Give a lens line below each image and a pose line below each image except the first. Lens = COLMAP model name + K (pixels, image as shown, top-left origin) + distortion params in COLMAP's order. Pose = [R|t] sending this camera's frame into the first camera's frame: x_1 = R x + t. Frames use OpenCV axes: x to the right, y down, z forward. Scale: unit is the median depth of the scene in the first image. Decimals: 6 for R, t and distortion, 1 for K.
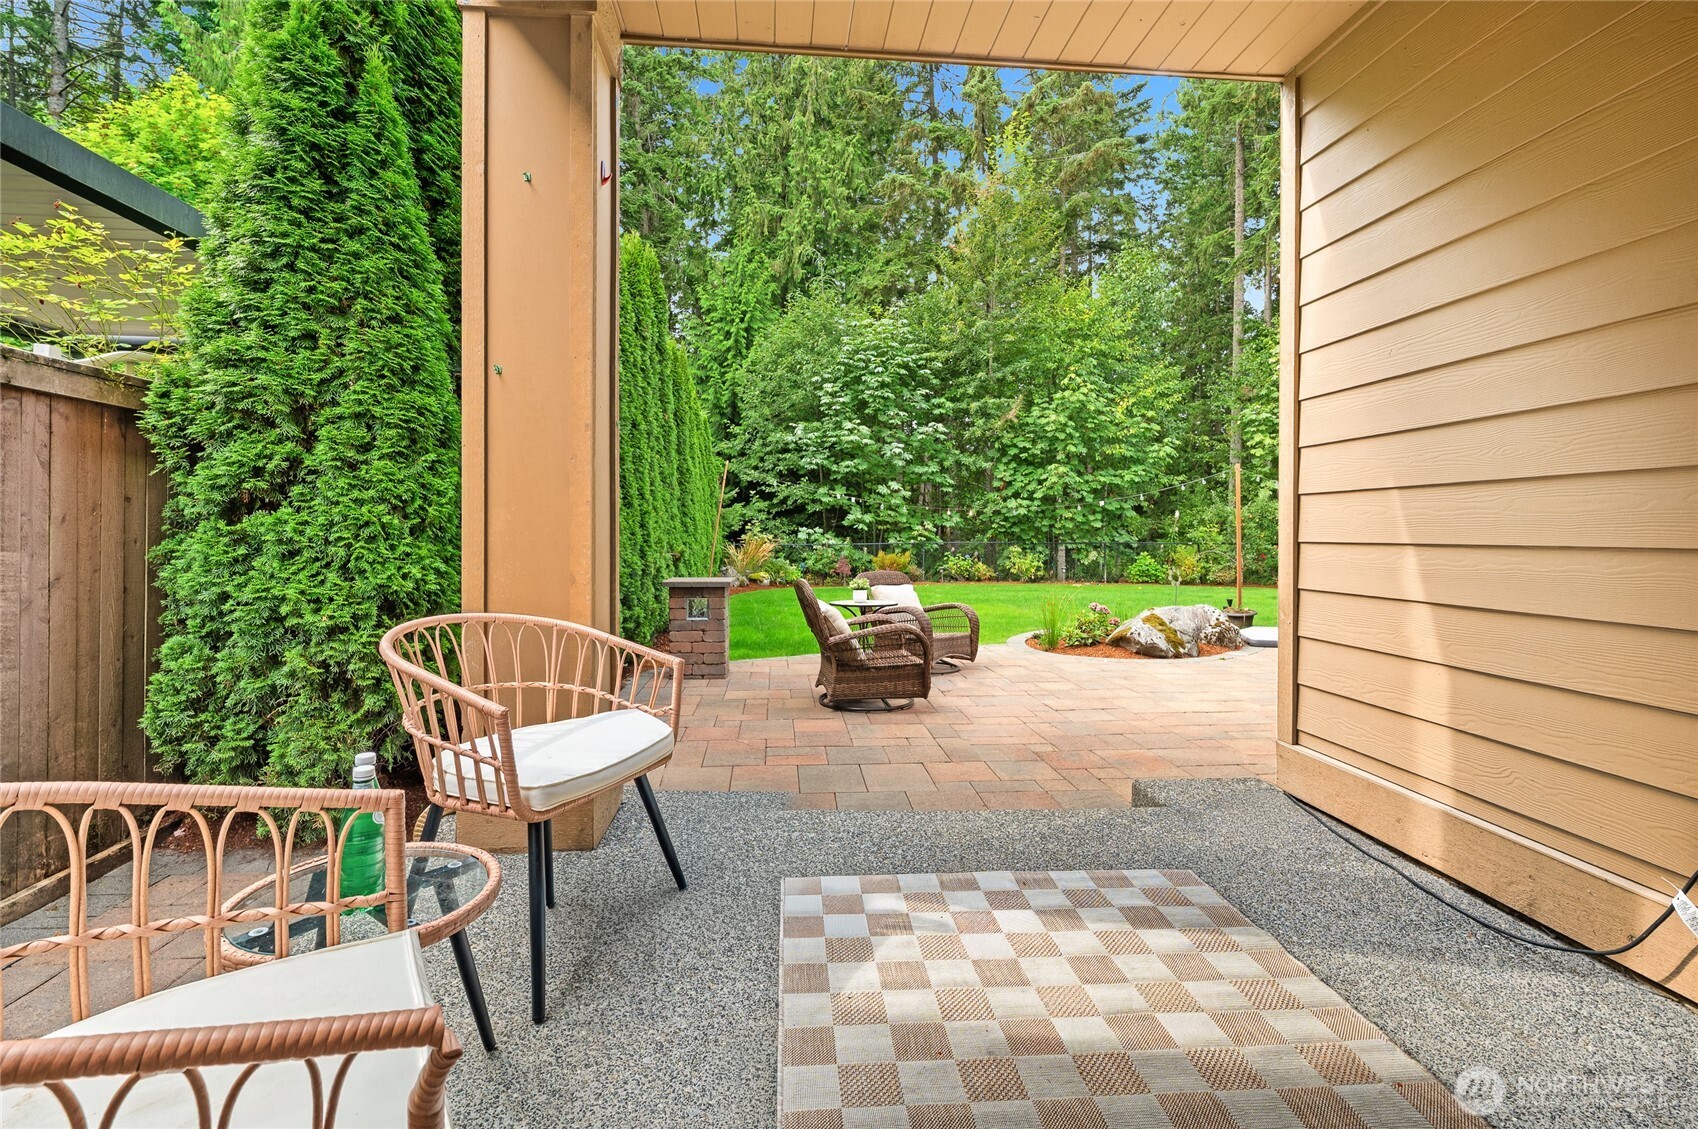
lens RADIAL K [[789.6, 0, 849.0], [0, 789.6, 564.5], [0, 0, 1]] dist [0.000310, 0.000032]
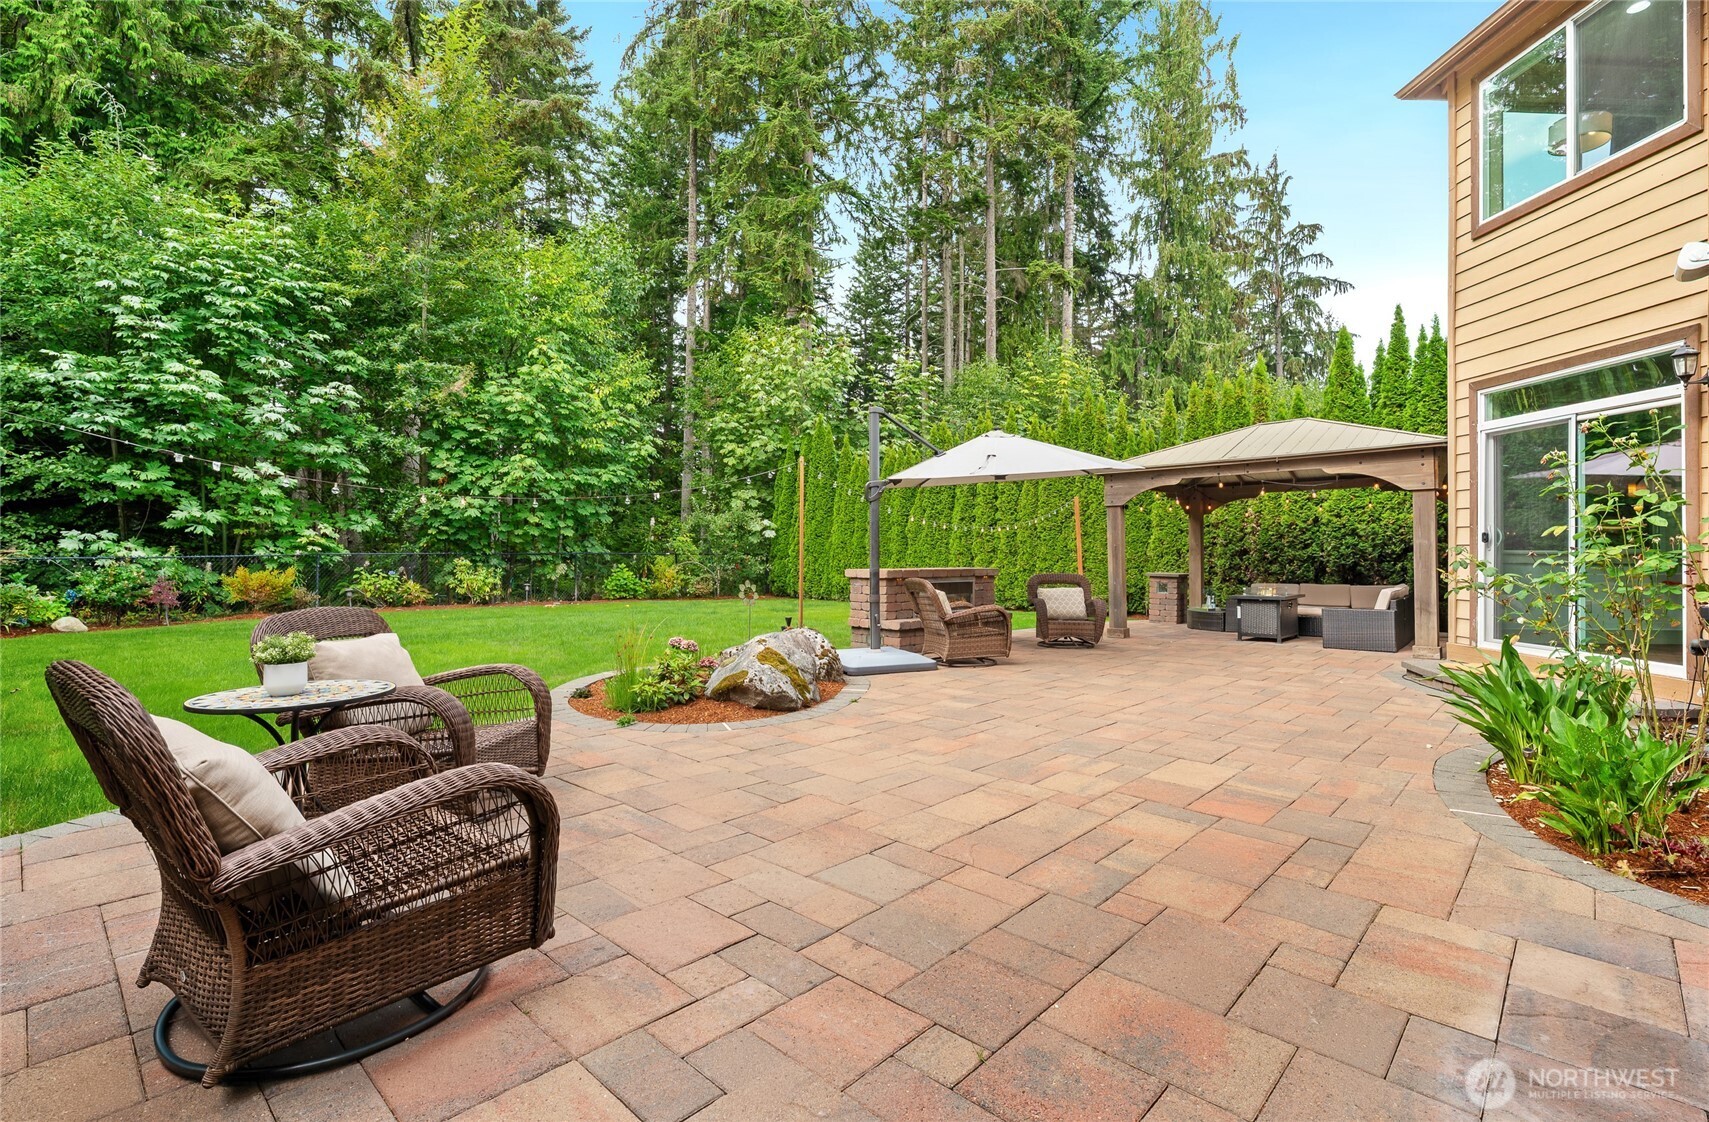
lens RADIAL K [[785.7, 0, 856.3], [0, 785.7, 543.6], [0, 0, 1]] dist [-0.000016, 0.000796]
pose [[0.746718, 0.004957, 0.665123, -0.011711], [0.023759, 0.999135, -0.034121, -0.002387], [-0.664717, 0.041281, 0.745954, 0.177526]]
